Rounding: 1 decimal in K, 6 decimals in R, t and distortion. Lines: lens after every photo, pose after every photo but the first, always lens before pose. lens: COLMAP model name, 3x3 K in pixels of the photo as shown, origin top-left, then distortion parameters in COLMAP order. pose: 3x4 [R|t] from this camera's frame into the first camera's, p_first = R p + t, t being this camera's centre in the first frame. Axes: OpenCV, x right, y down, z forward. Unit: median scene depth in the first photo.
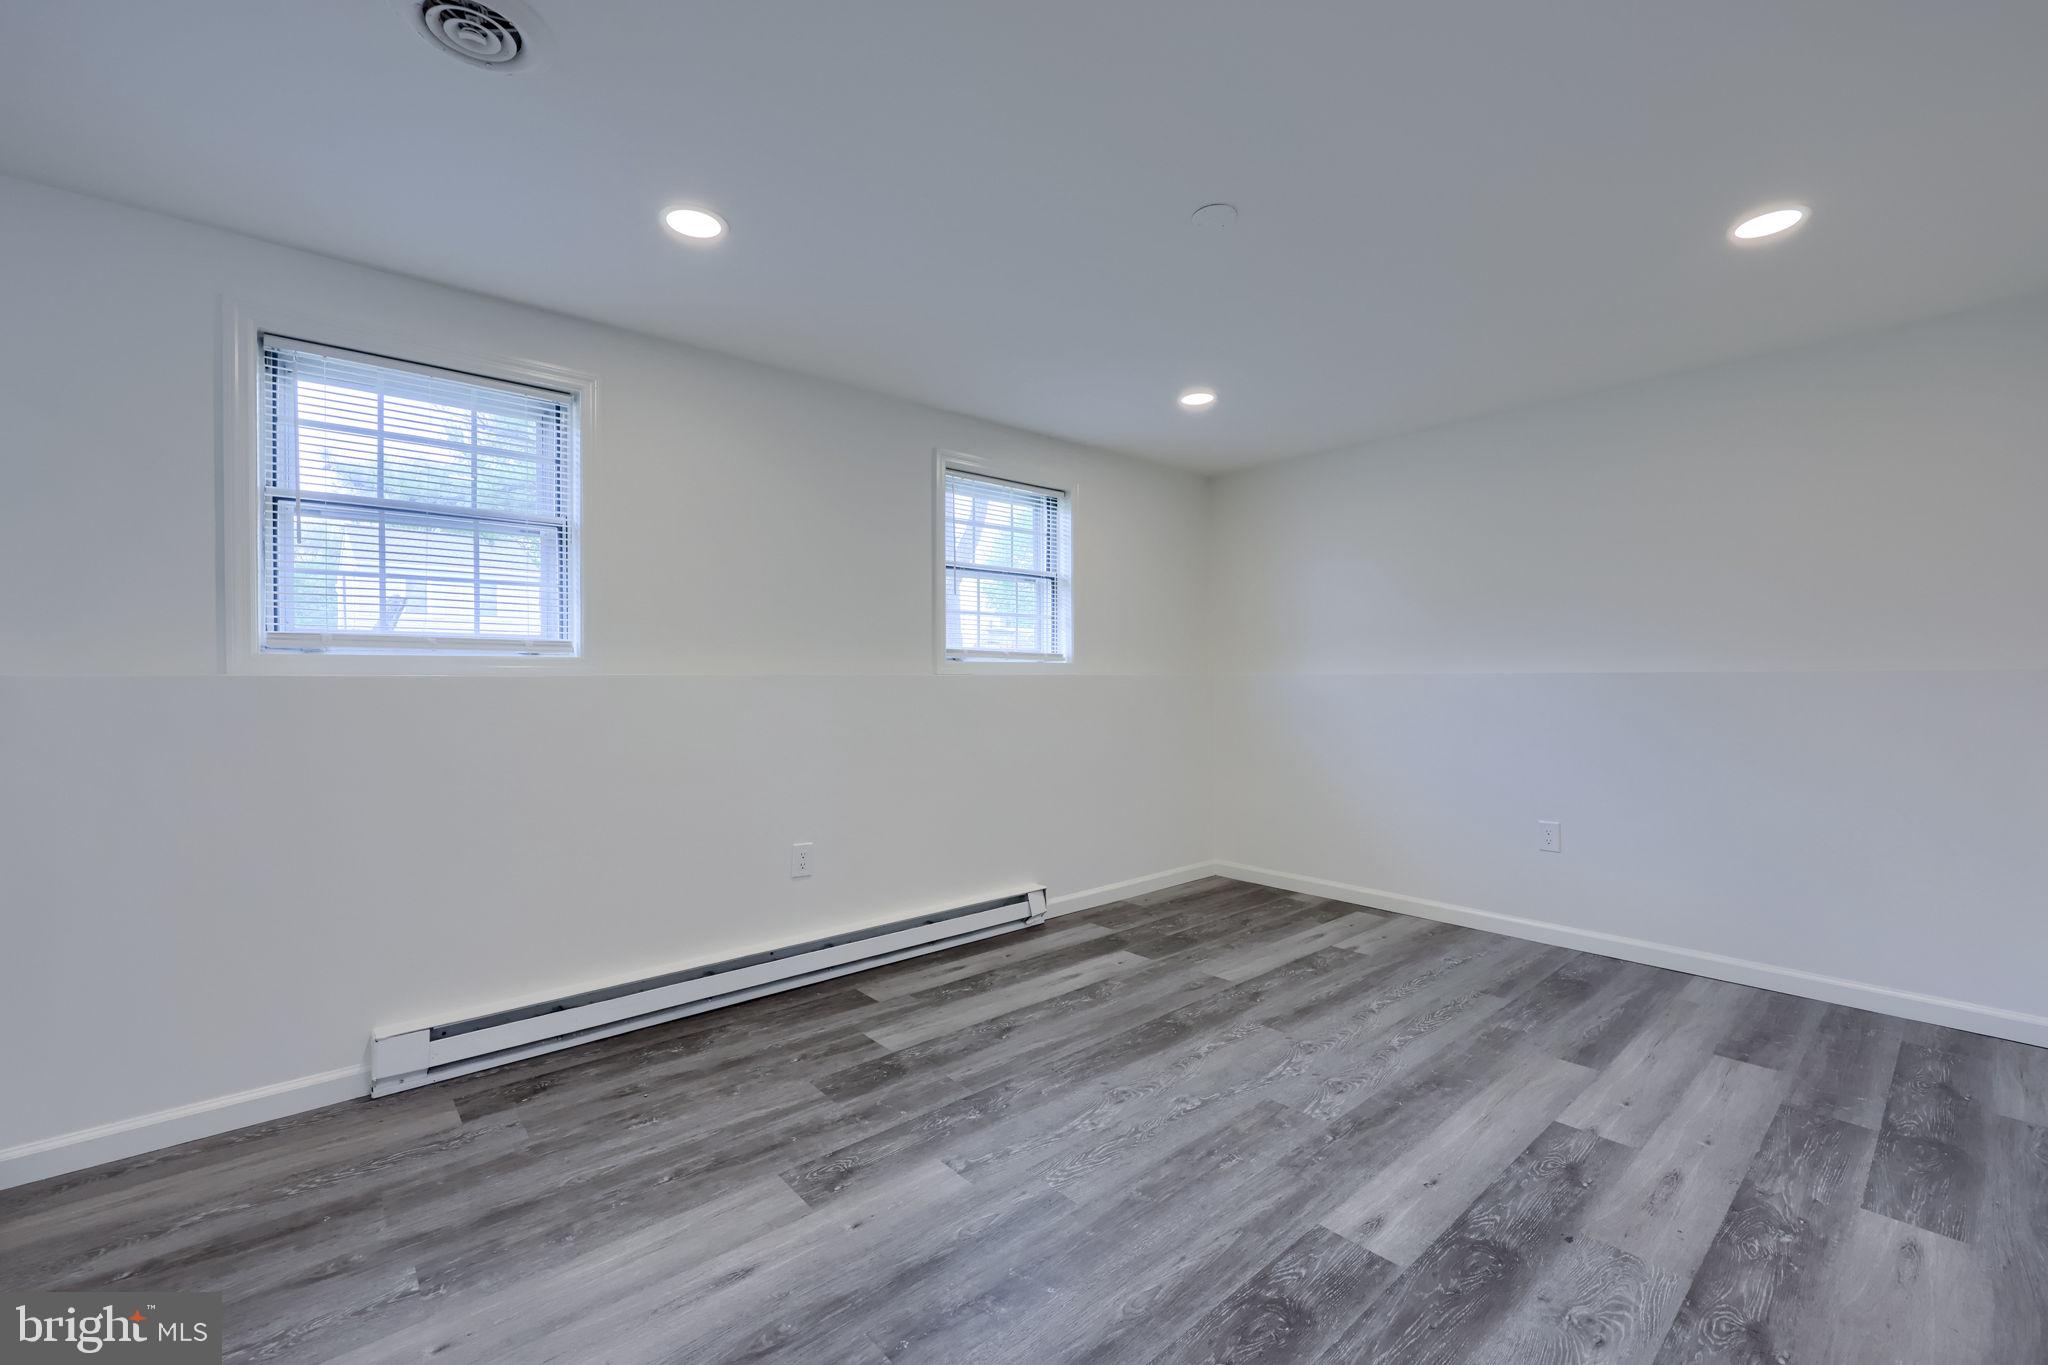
lens RADIAL K [[831.9, 0, 1018.2], [0, 831.9, 681.4], [0, 0, 1]] dist [0.004781, 0.000275]
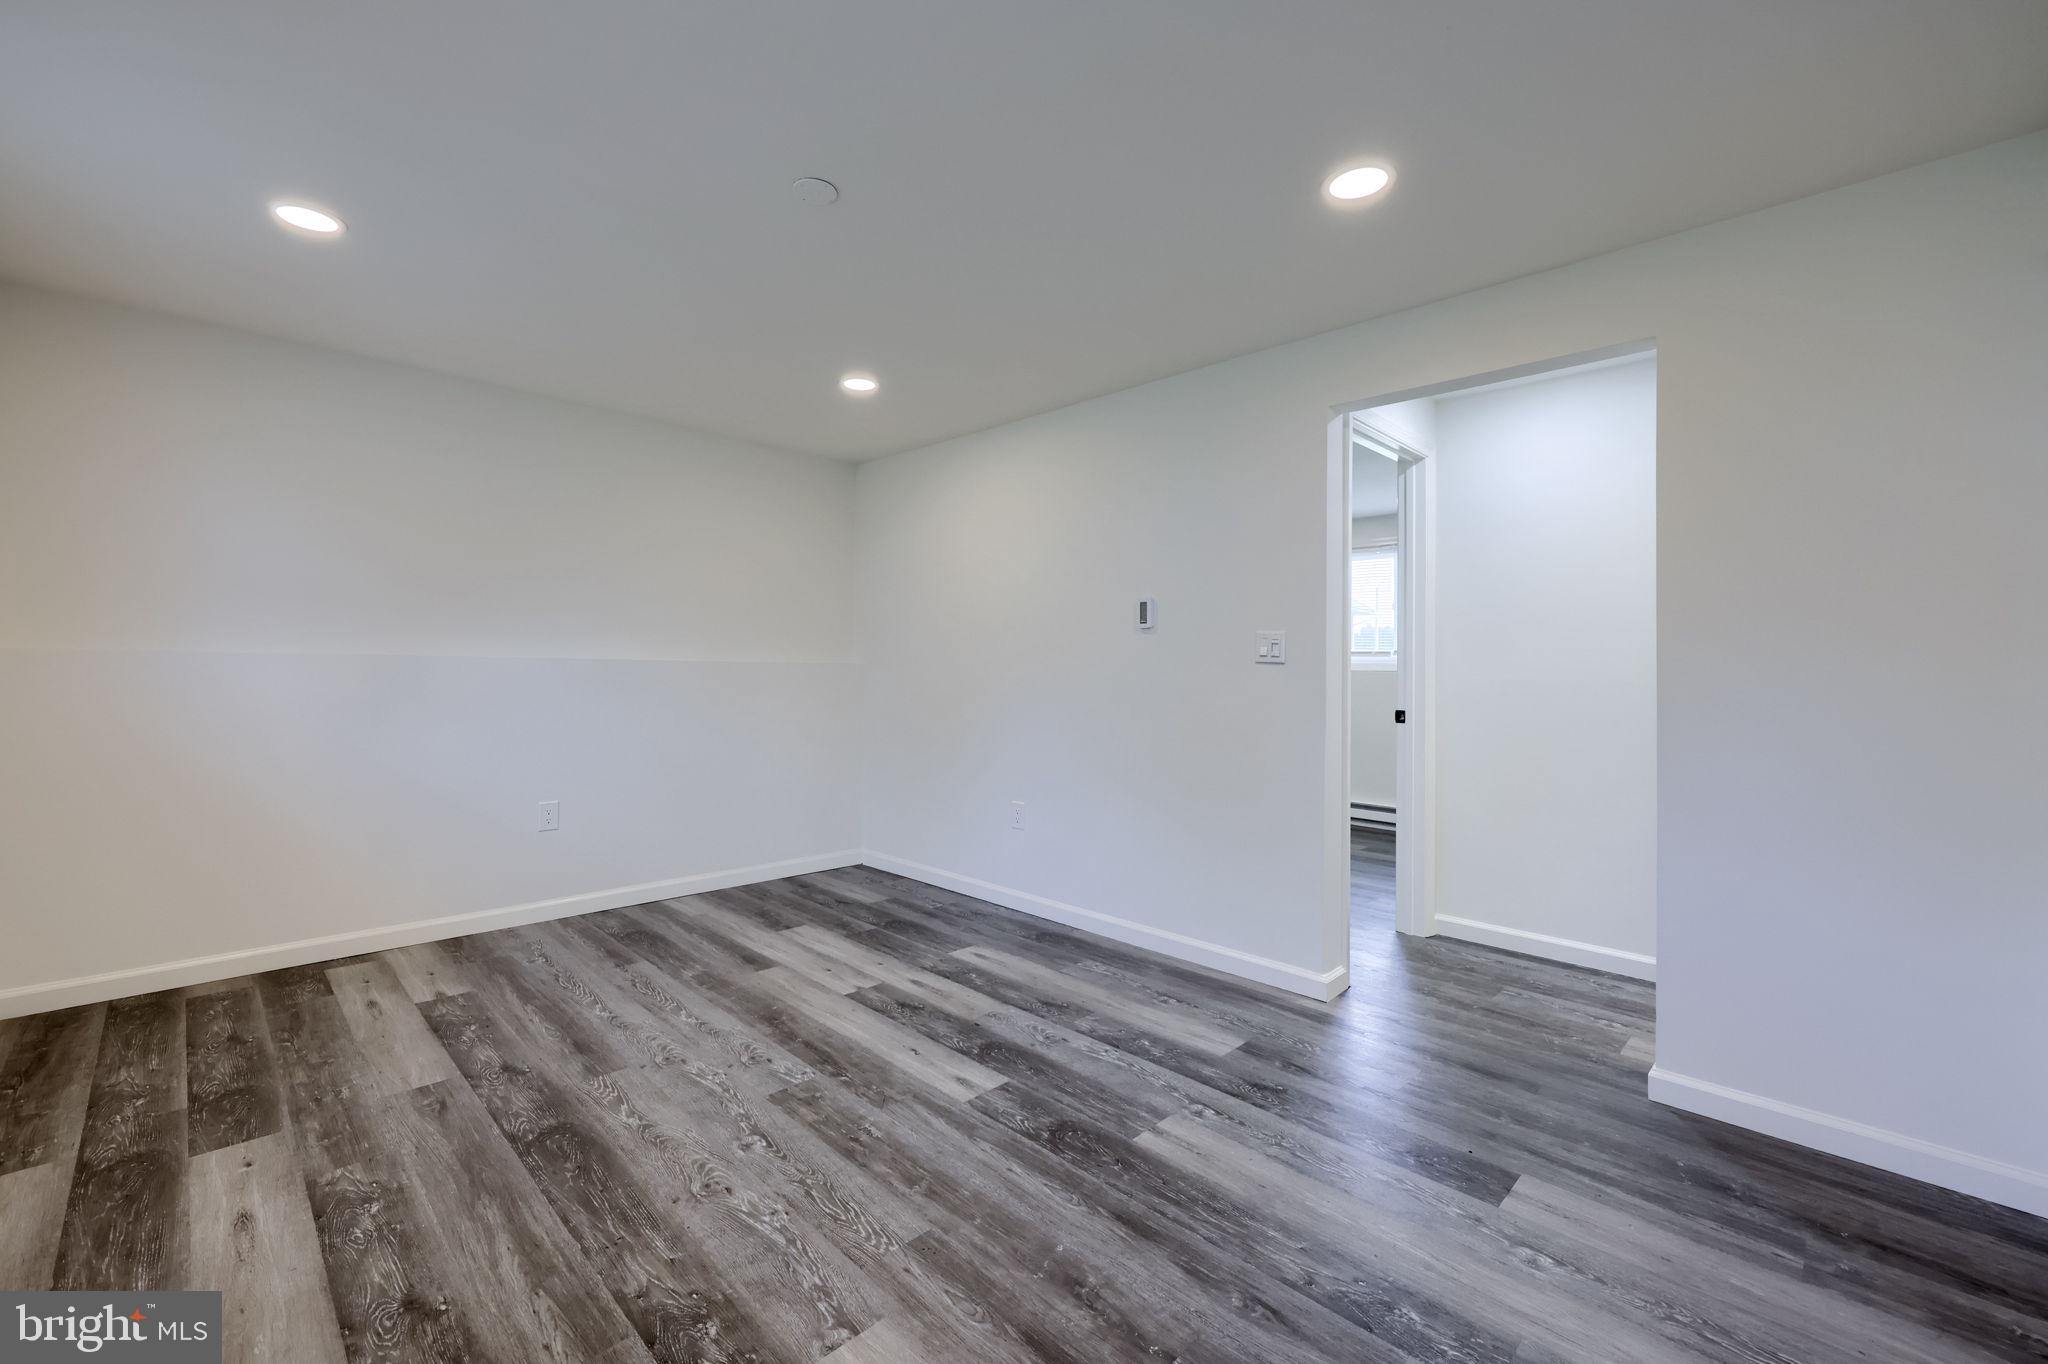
lens RADIAL K [[854.1, 0, 997.9], [0, 854.1, 664.5], [0, 0, 1]] dist [0.000591, -0.000012]
pose [[-0.053316, 0.011091, 0.998516, -0.729889], [-0.010012, 0.999882, -0.011641, 0.005529], [-0.998528, -0.010618, -0.053198, 0.802858]]
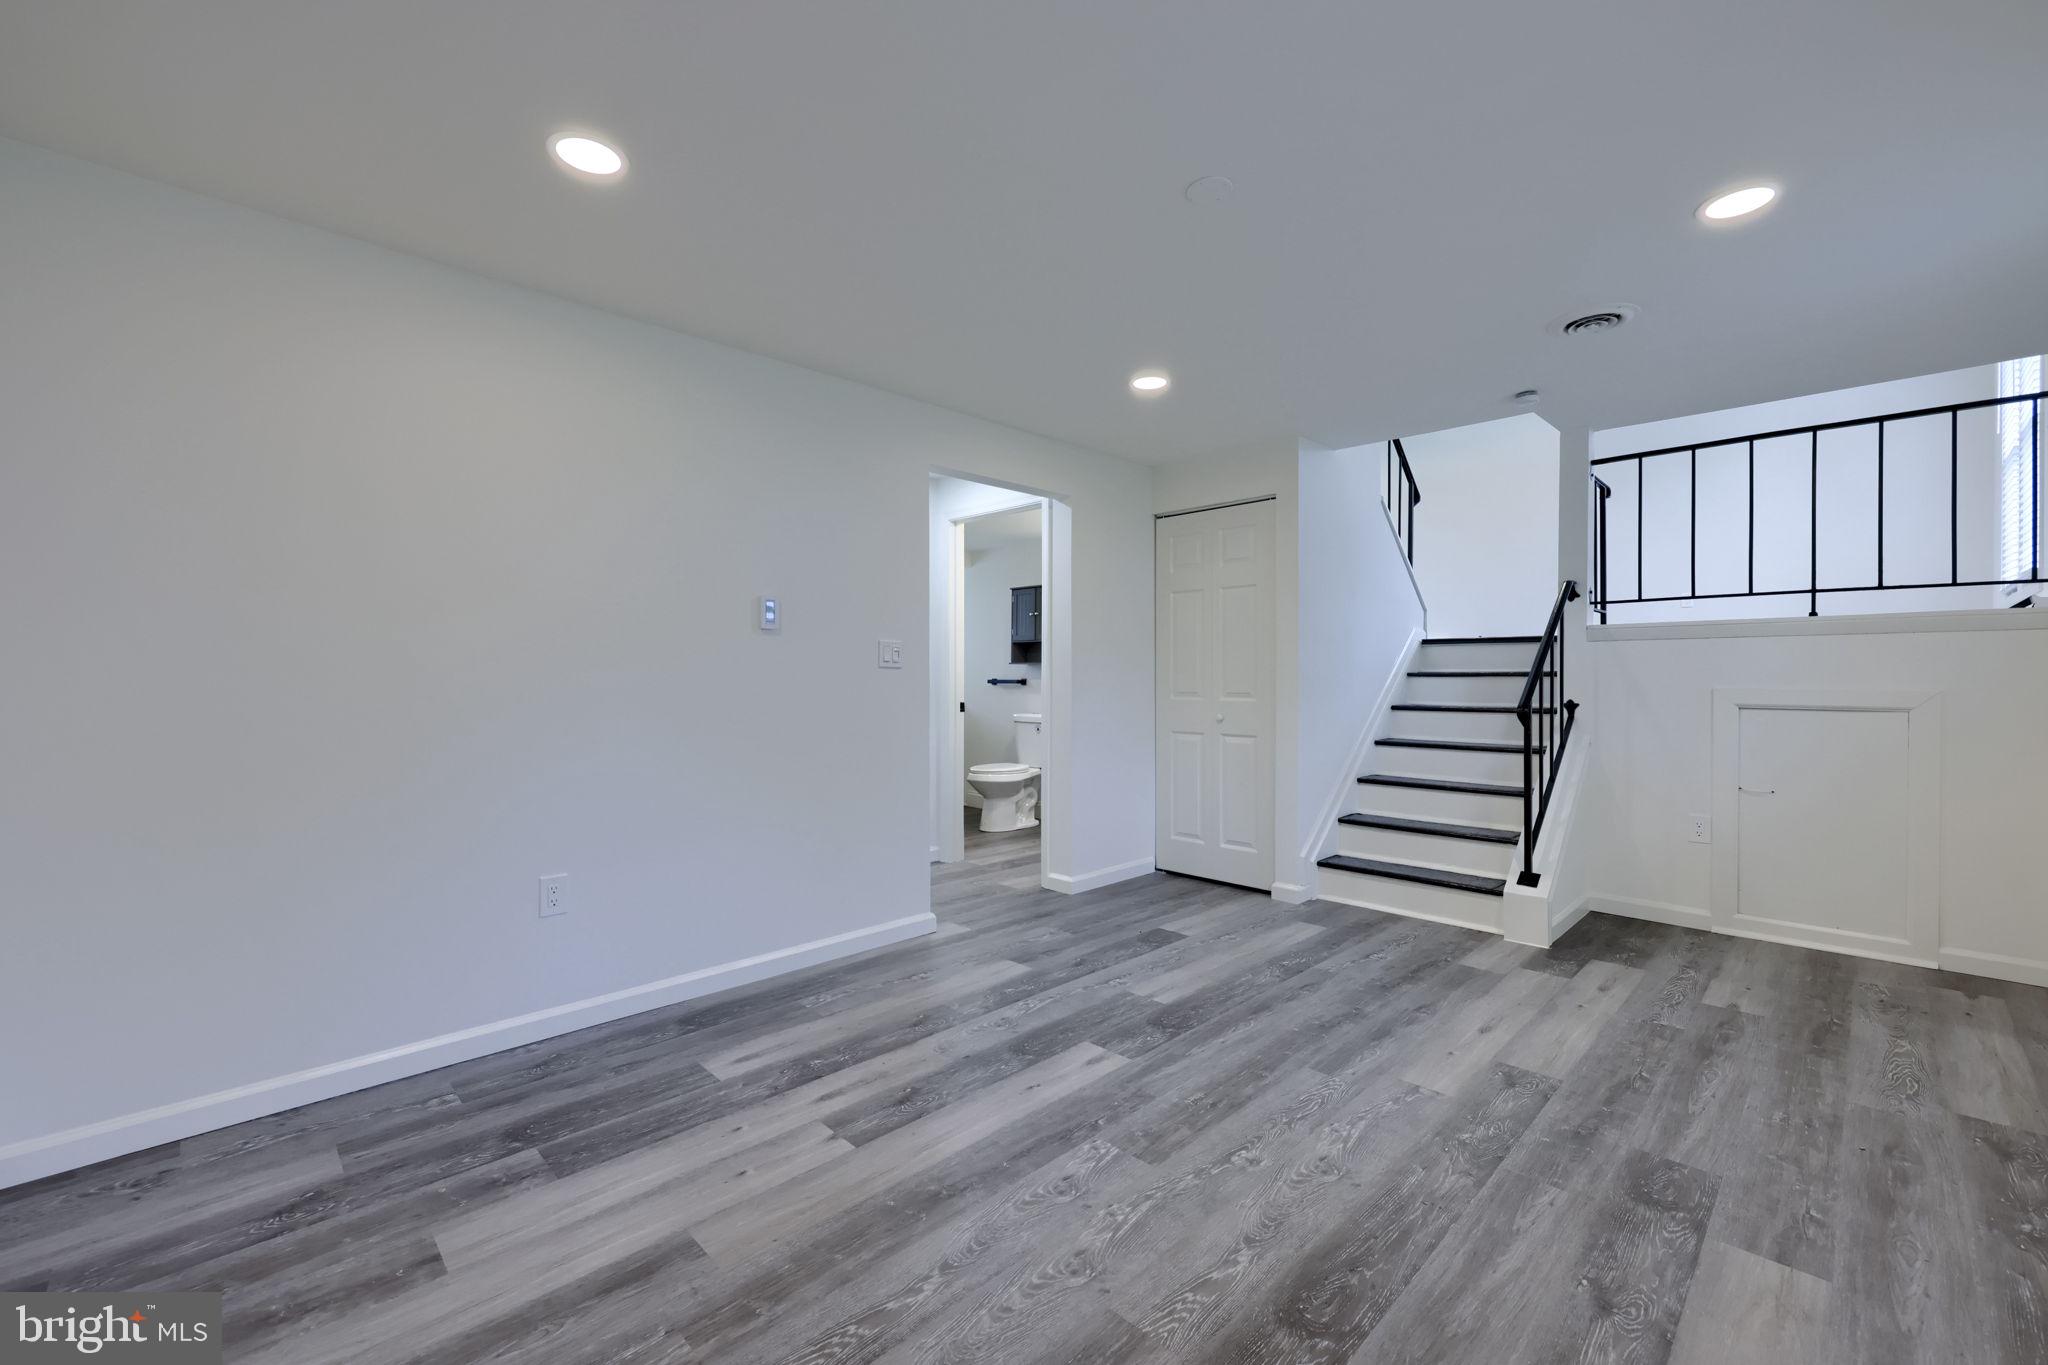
lens RADIAL K [[831.9, 0, 1018.2], [0, 831.9, 681.4], [0, 0, 1]] dist [0.004781, 0.000275]
pose [[-0.998117, 0.007105, -0.060921, 0.497443], [0.006617, 0.999944, 0.008211, -0.003182], [0.060976, 0.007792, -0.998109, 1.875769]]
